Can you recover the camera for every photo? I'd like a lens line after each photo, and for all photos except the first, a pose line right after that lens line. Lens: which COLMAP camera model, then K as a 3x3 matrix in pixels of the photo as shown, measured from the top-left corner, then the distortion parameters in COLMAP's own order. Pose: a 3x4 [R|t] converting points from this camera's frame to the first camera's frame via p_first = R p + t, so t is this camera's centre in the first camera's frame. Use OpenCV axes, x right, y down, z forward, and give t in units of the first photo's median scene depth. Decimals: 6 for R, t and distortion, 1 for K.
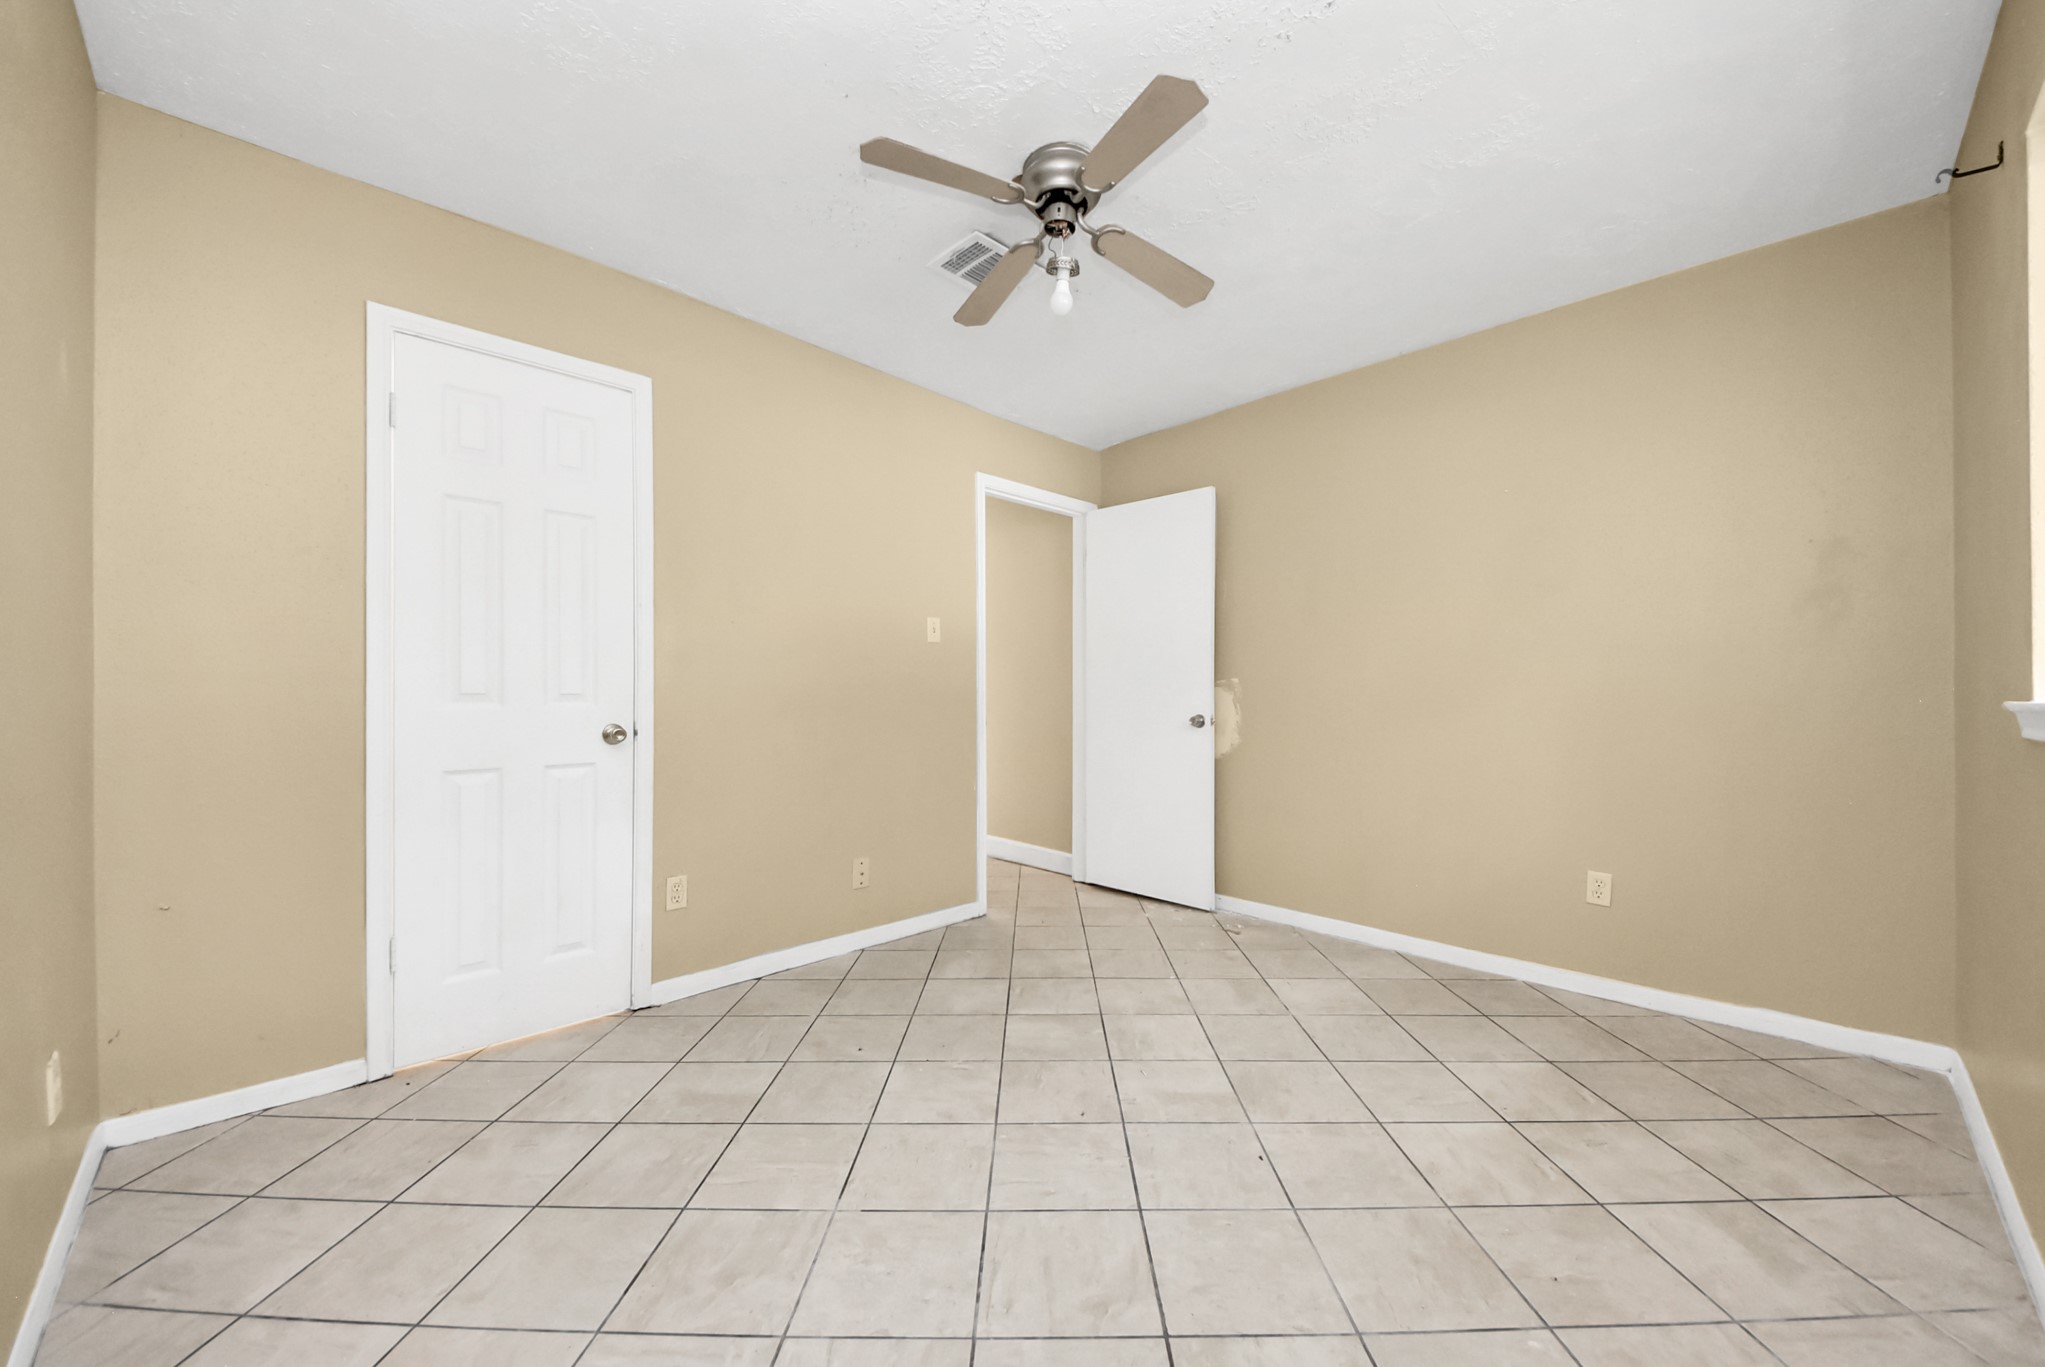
lens RADIAL K [[712.2, 0, 1030.8], [0, 712.2, 684.5], [0, 0, 1]] dist [0.000800, -0.000048]
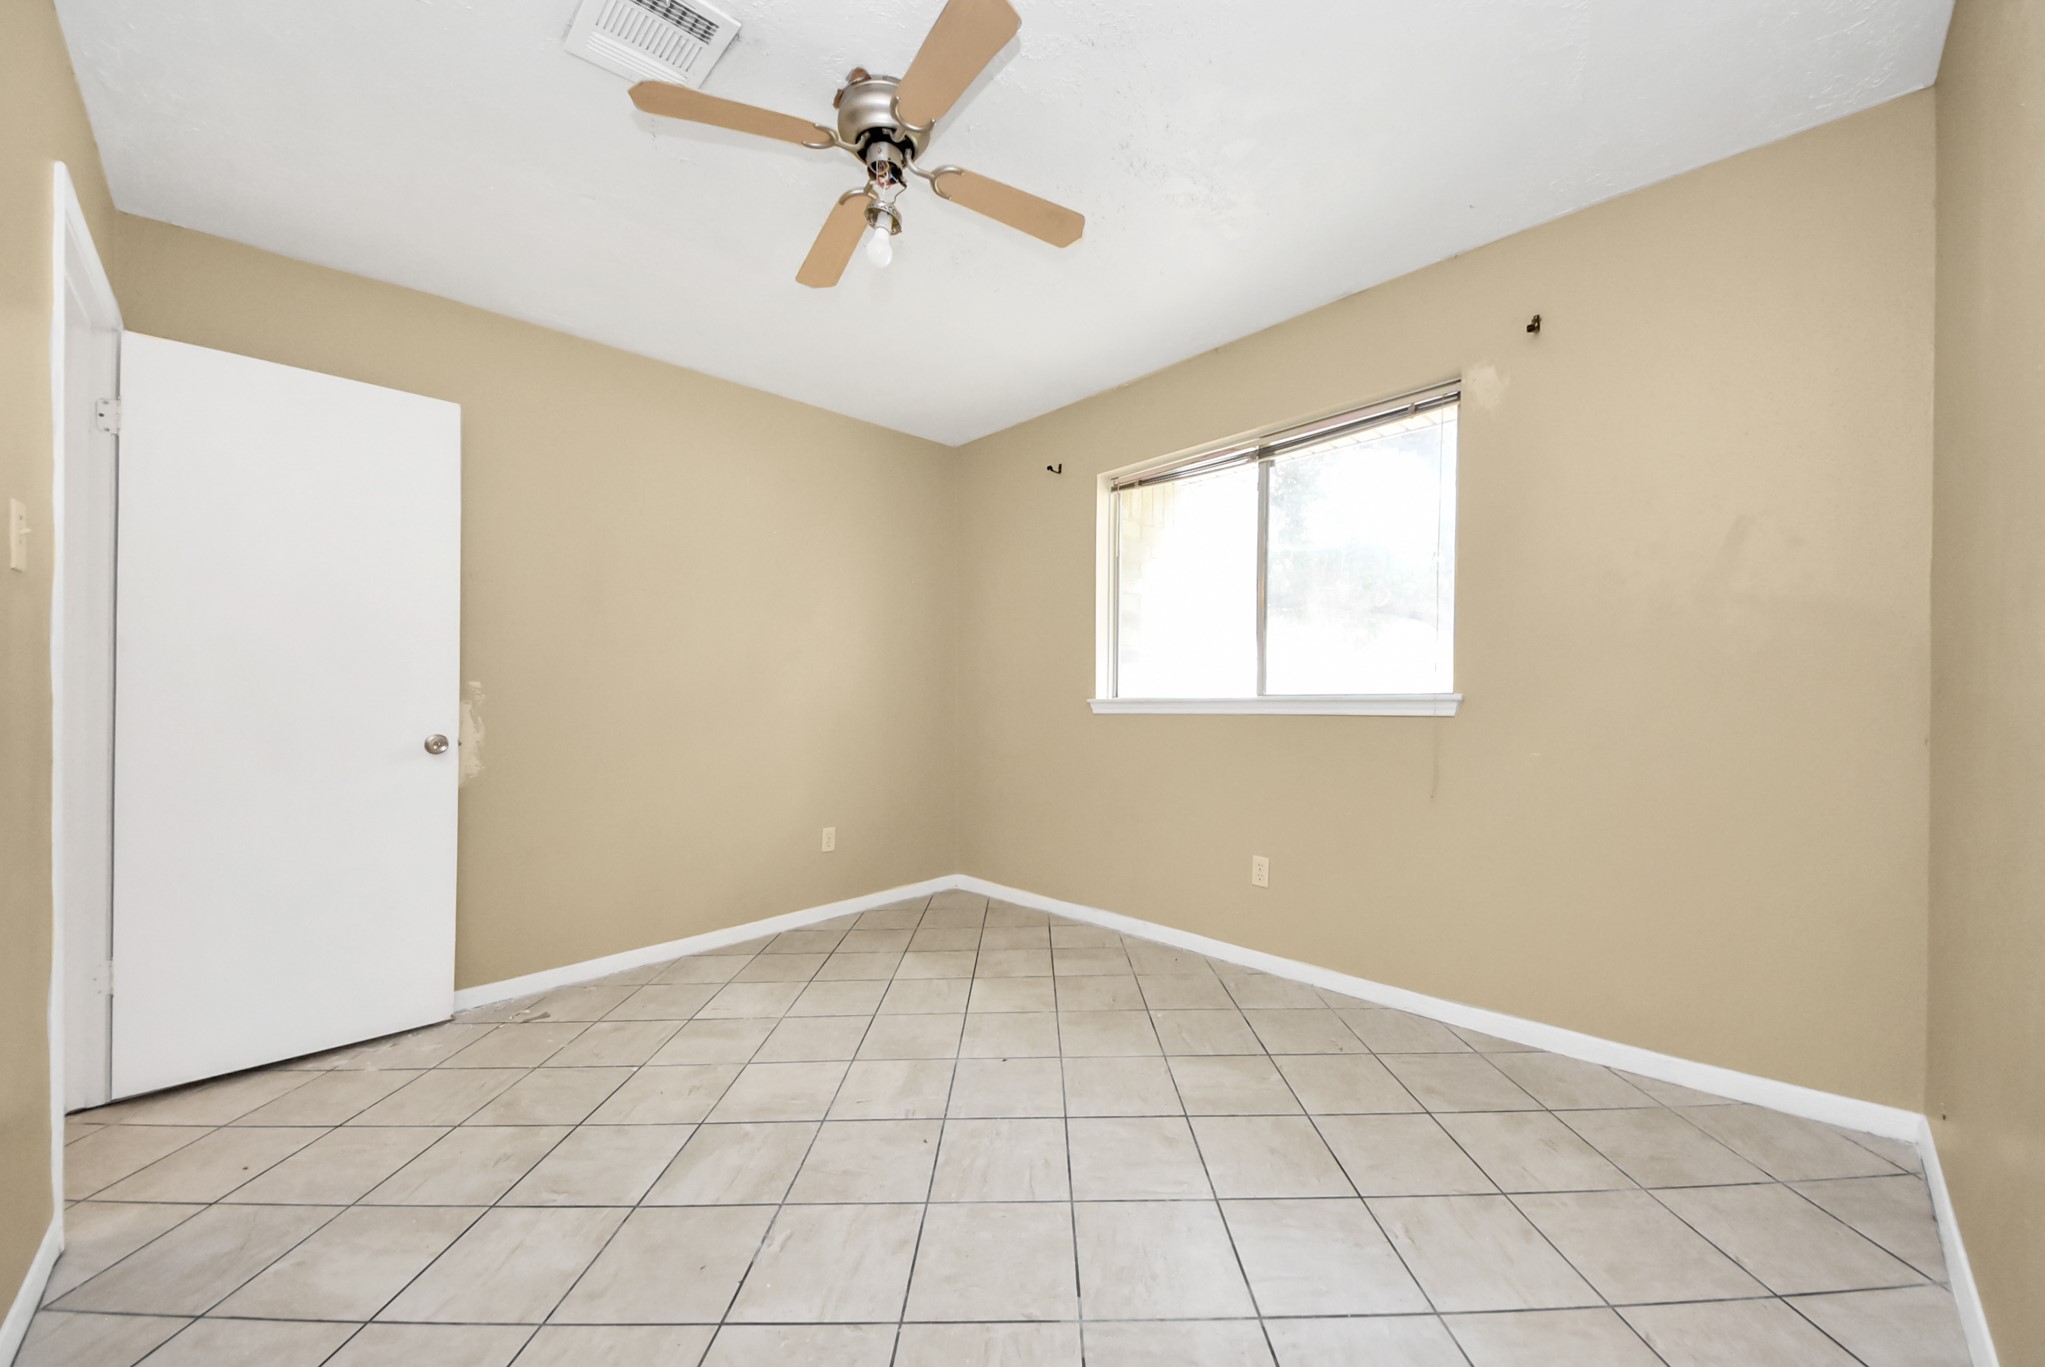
lens RADIAL K [[753.3, 0, 1027.5], [0, 753.3, 689.5], [0, 0, 1]] dist [0.034808, -0.000069]
pose [[0.030349, 0.005997, 0.999521, -0.672724], [-0.002435, 0.999979, -0.005925, 0.003775], [-0.999536, -0.002254, 0.030362, 0.592309]]
